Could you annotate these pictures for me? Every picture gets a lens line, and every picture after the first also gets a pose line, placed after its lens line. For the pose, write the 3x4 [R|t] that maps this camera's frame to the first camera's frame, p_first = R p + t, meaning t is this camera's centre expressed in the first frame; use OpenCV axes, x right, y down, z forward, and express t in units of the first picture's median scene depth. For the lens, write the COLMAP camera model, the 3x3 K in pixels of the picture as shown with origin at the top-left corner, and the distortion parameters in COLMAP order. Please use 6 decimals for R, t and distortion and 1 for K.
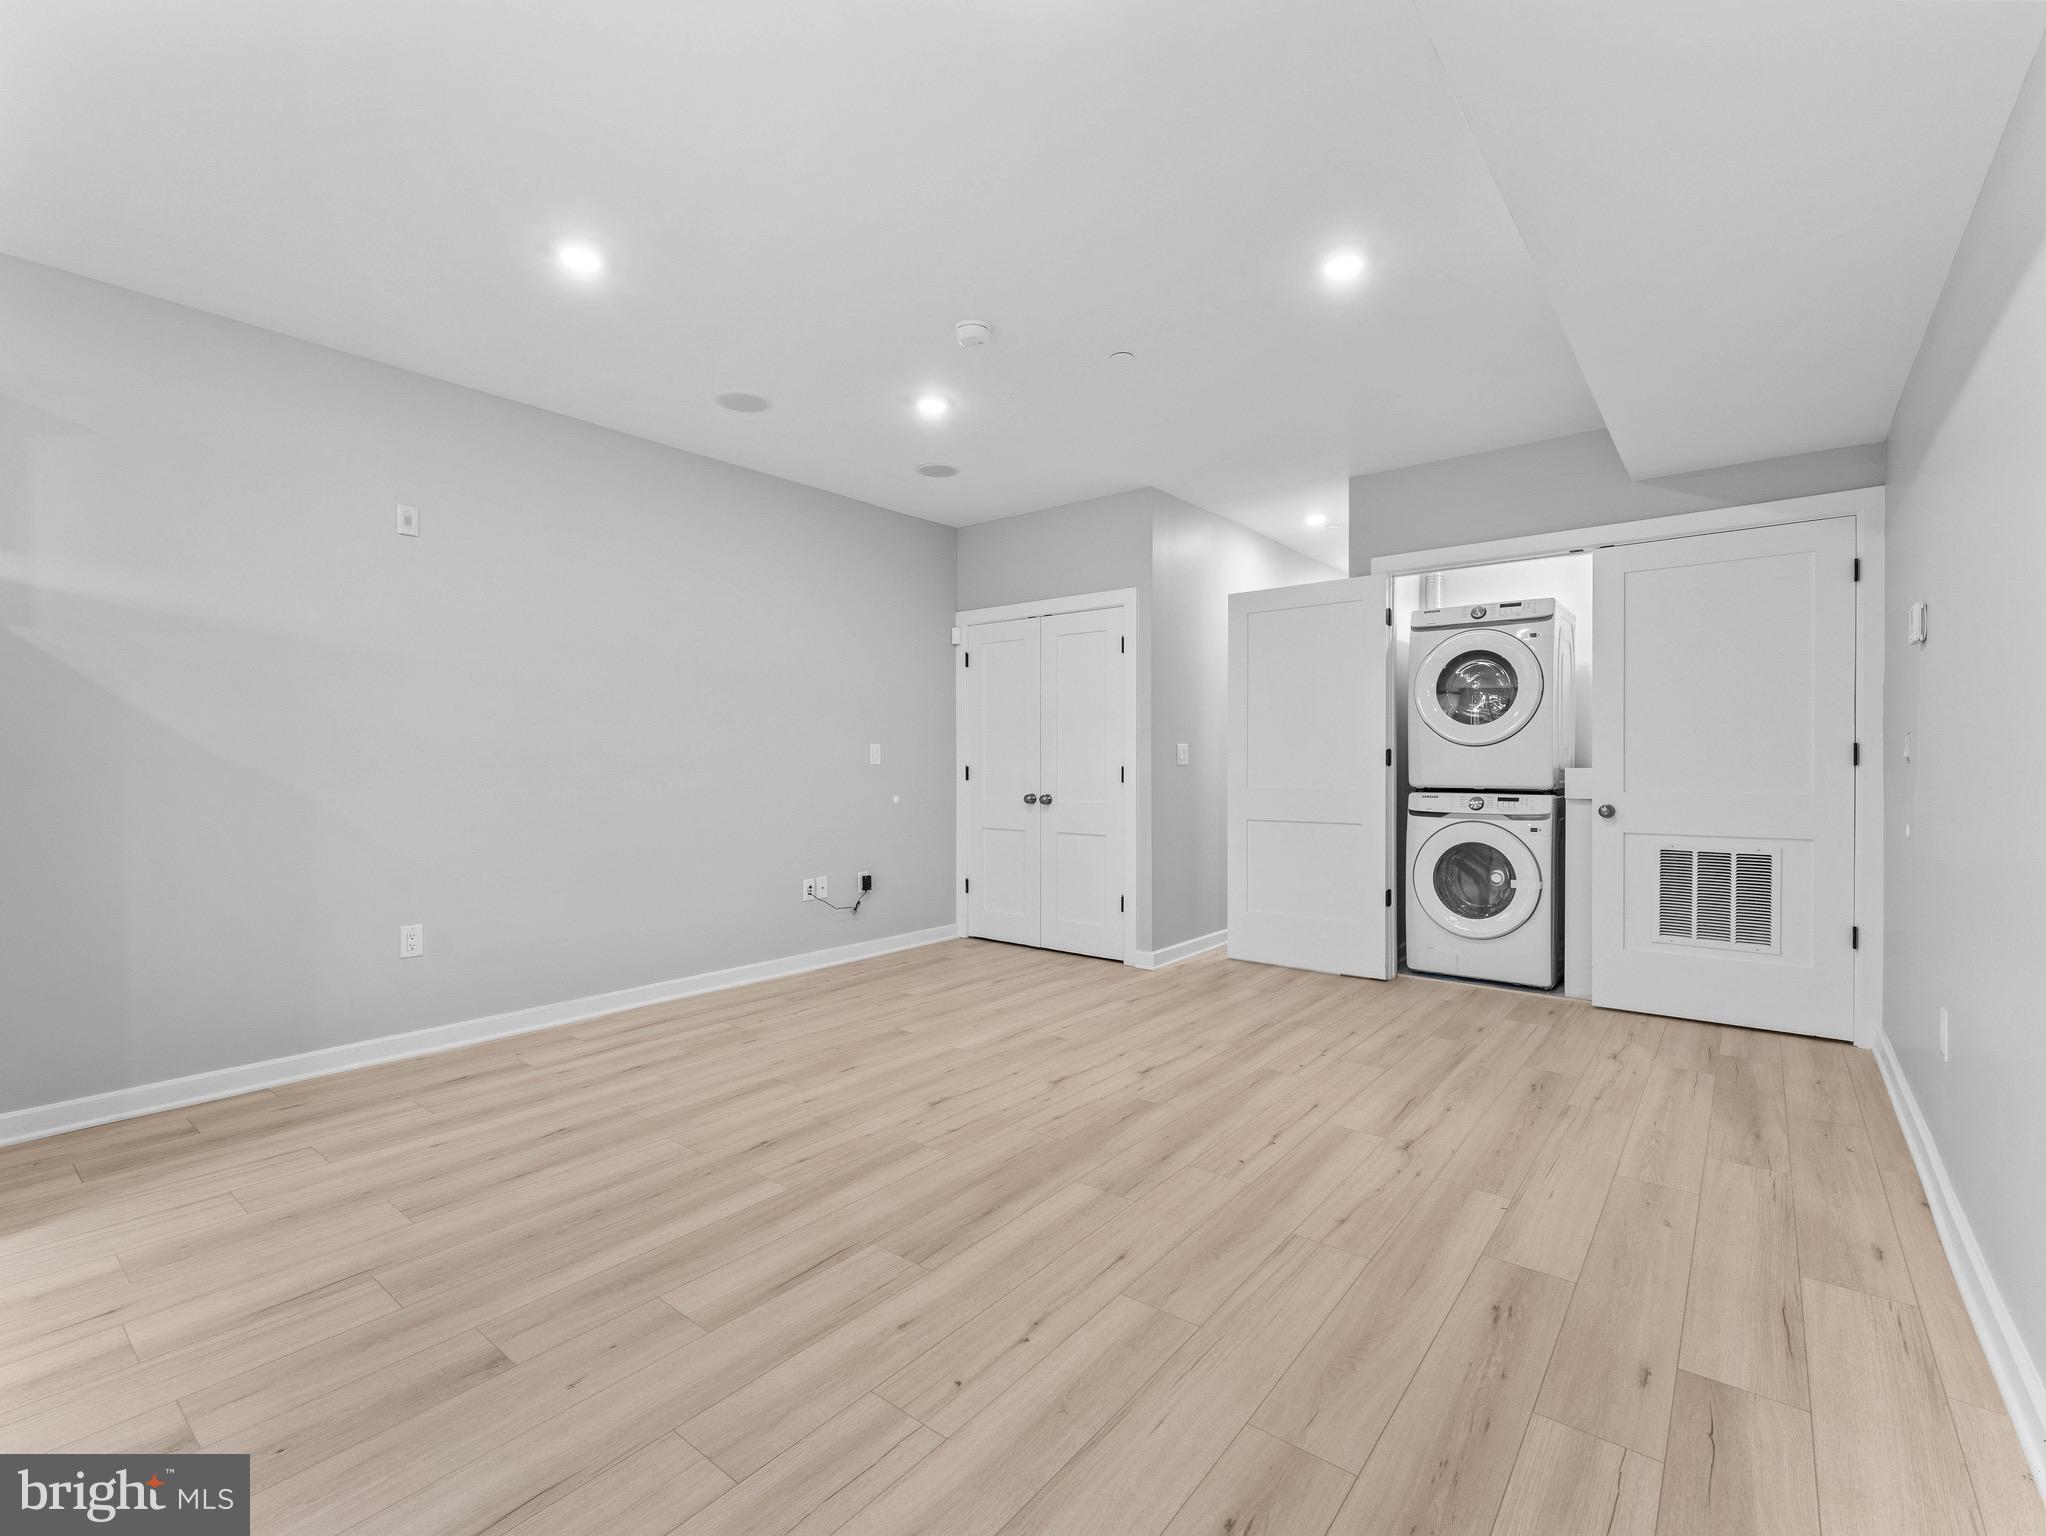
lens RADIAL K [[922.0, 0, 1021.3], [0, 922.0, 771.8], [0, 0, 1]] dist [0.013368, -0.000389]
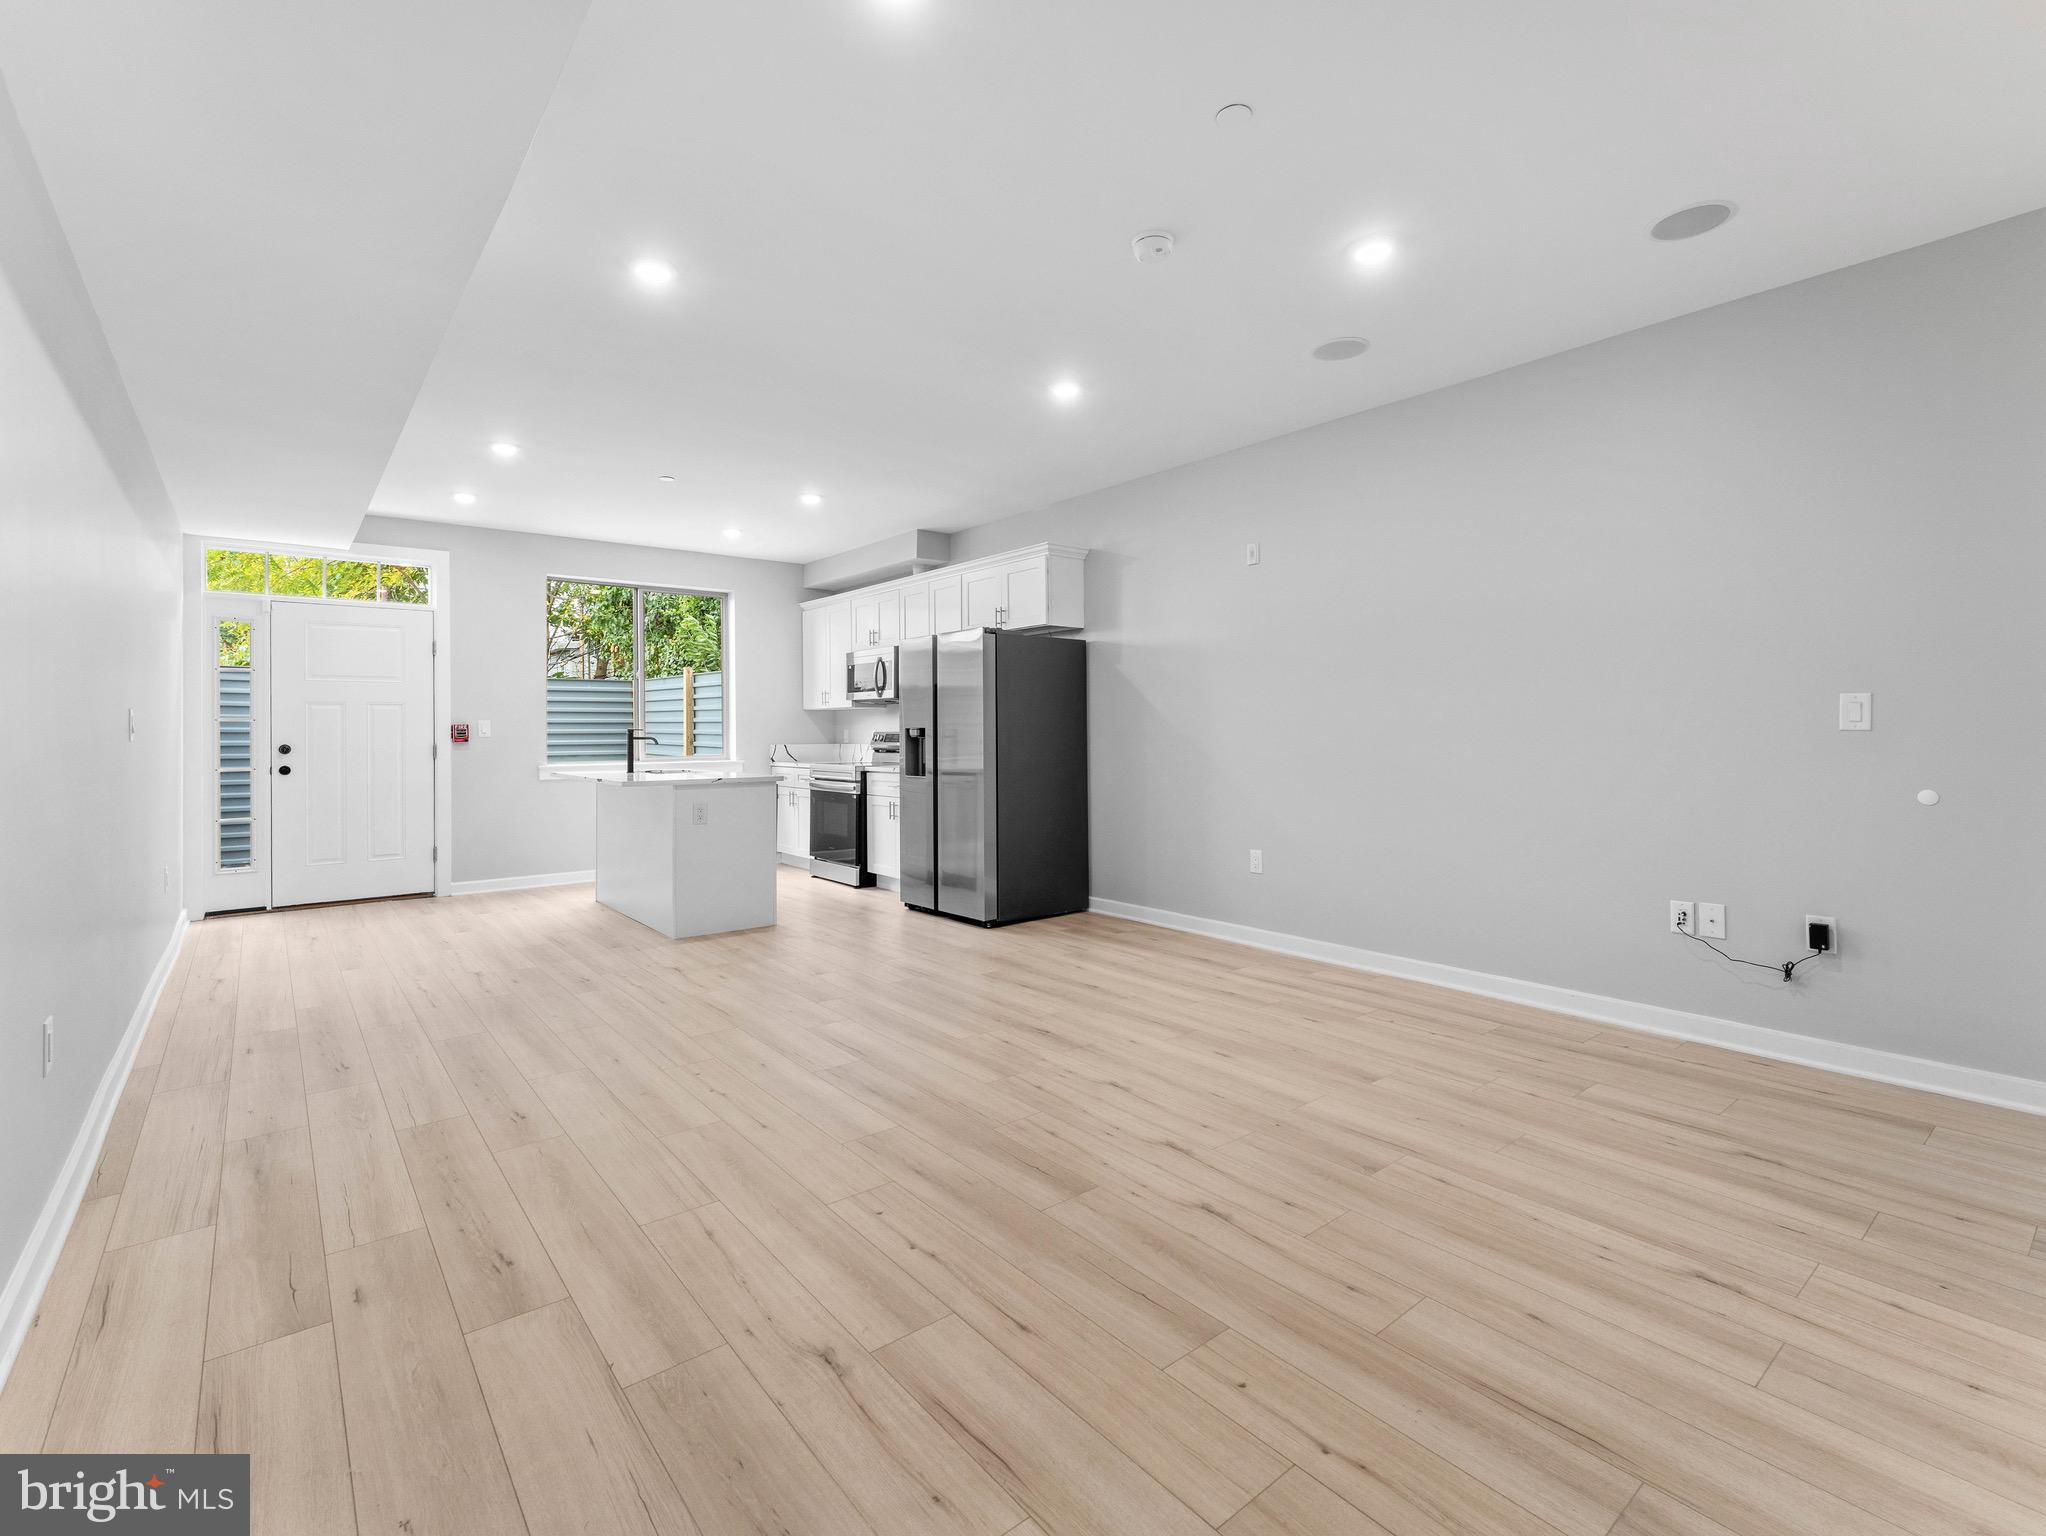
lens RADIAL K [[922.0, 0, 1021.3], [0, 922.0, 771.8], [0, 0, 1]] dist [0.013368, -0.000389]
pose [[-0.211985, 0.042321, -0.976356, 0.767329], [0.000437, 0.999066, 0.043210, -0.010700], [0.977273, 0.008733, -0.211805, 0.985276]]
